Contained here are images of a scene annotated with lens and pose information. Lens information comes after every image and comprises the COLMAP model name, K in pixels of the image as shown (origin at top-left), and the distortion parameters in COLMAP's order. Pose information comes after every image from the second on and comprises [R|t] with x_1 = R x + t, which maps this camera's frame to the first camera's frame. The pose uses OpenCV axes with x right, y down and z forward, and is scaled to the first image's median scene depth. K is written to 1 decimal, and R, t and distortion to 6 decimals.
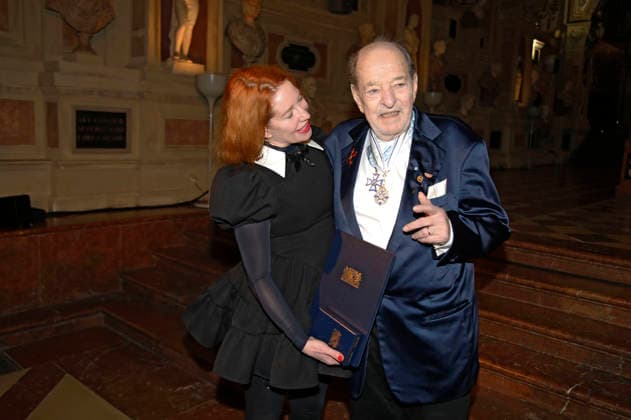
lens RADIAL K [[546.7, 0, 318.5], [0, 546.7, 208.7], [0, 0, 1]] dist [-0.012724, -0.006860]
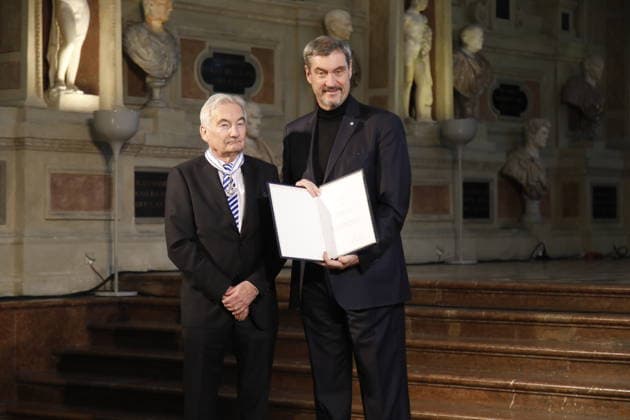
lens RADIAL K [[1807.9, 0, 317.6], [0, 1807.9, 244.7], [0, 0, 1]] dist [-0.041919, 0.059488]
pose [[0.998189, -0.044214, 0.040791, -0.035163], [0.049535, 0.988868, -0.140309, 0.257747], [-0.034133, 0.142075, 0.989267, -1.246511]]
